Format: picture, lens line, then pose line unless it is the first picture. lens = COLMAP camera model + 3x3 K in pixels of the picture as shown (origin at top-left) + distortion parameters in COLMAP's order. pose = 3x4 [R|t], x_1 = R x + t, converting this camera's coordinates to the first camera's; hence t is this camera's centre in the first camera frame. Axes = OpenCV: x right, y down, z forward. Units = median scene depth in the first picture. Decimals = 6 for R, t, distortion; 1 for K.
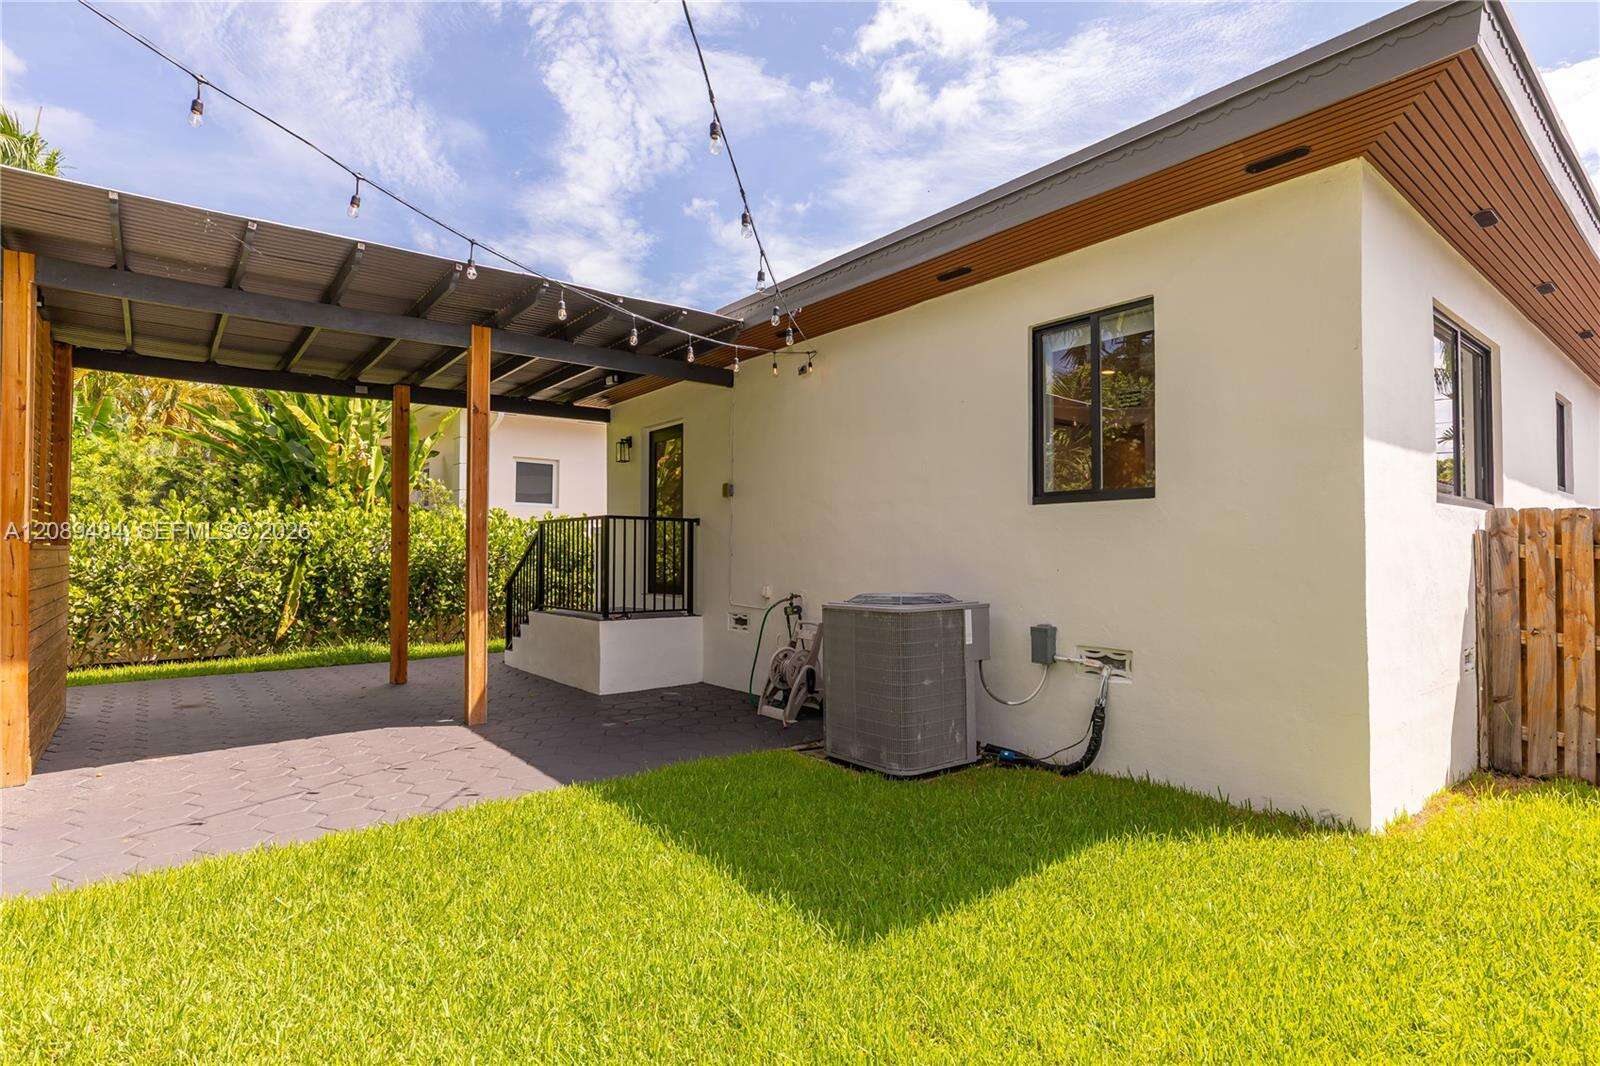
lens RADIAL K [[801.4, 0, 805.4], [0, 801.4, 533.6], [0, 0, 1]] dist [-0.004004, -0.000449]
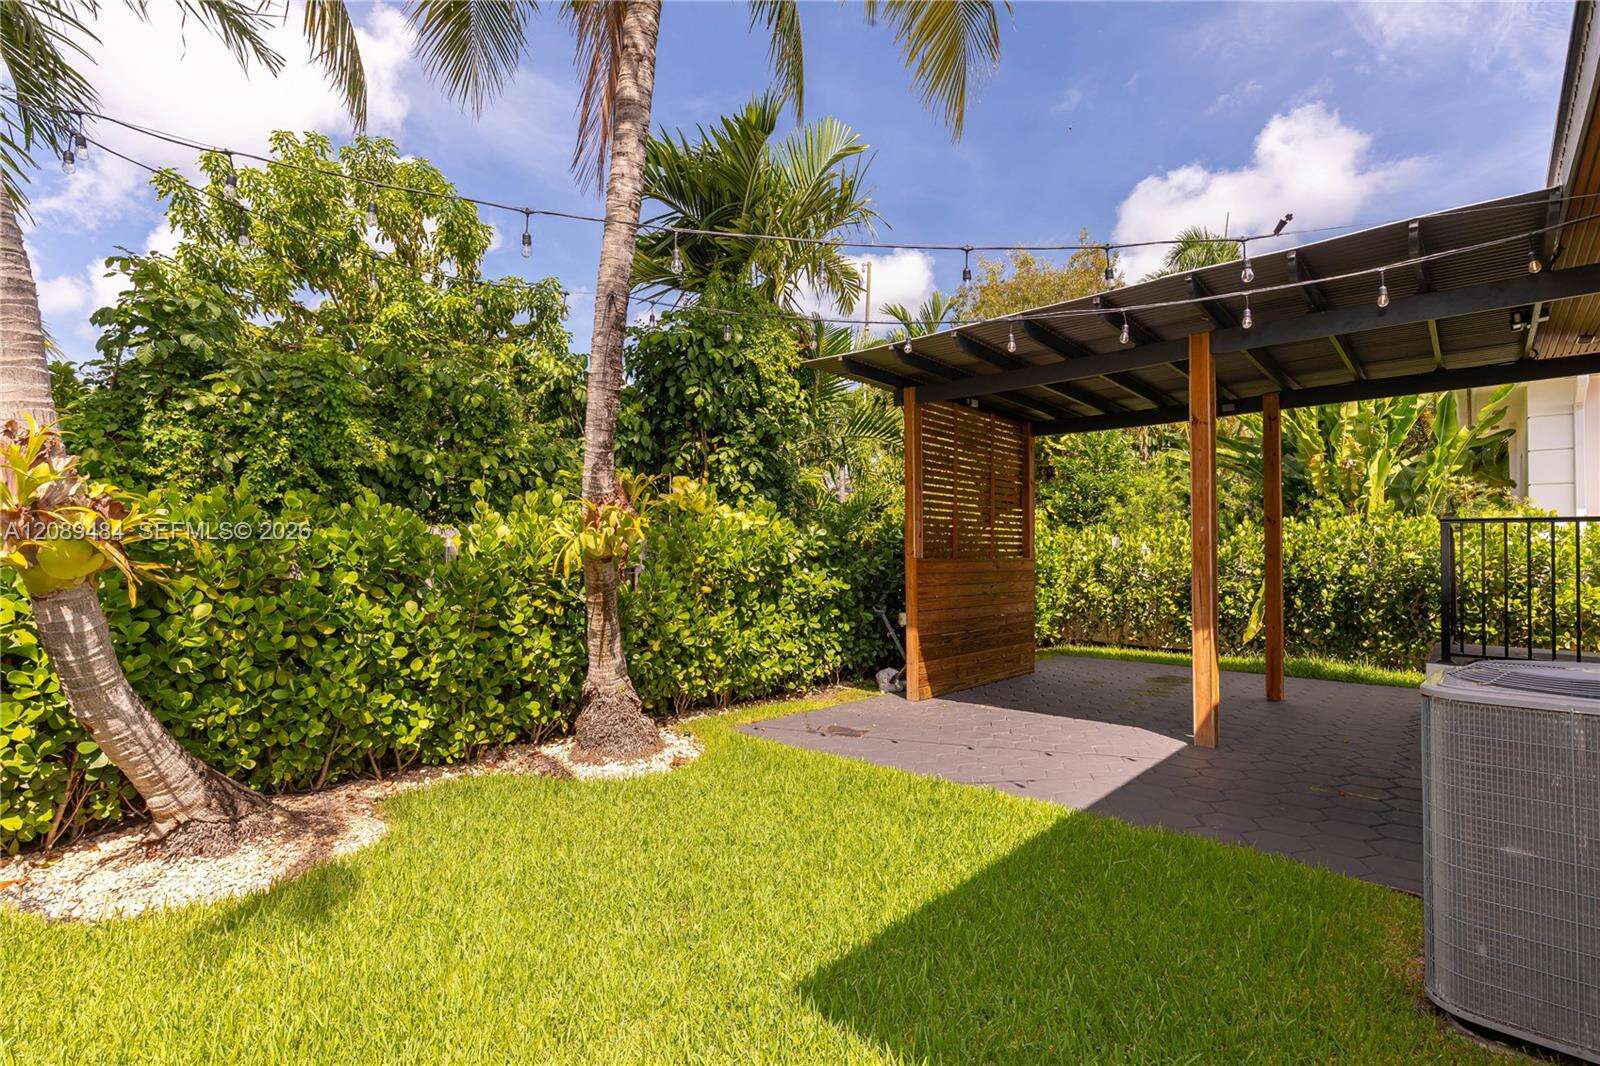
lens RADIAL K [[754.7, 0, 804.2], [0, 754.7, 541.9], [0, 0, 1]] dist [-0.000425, -0.000003]
pose [[0.152085, -0.016018, -0.988238, 0.278820], [0.016766, 0.999767, -0.013625, -0.001553], [0.988225, -0.014497, 0.152318, 0.263385]]
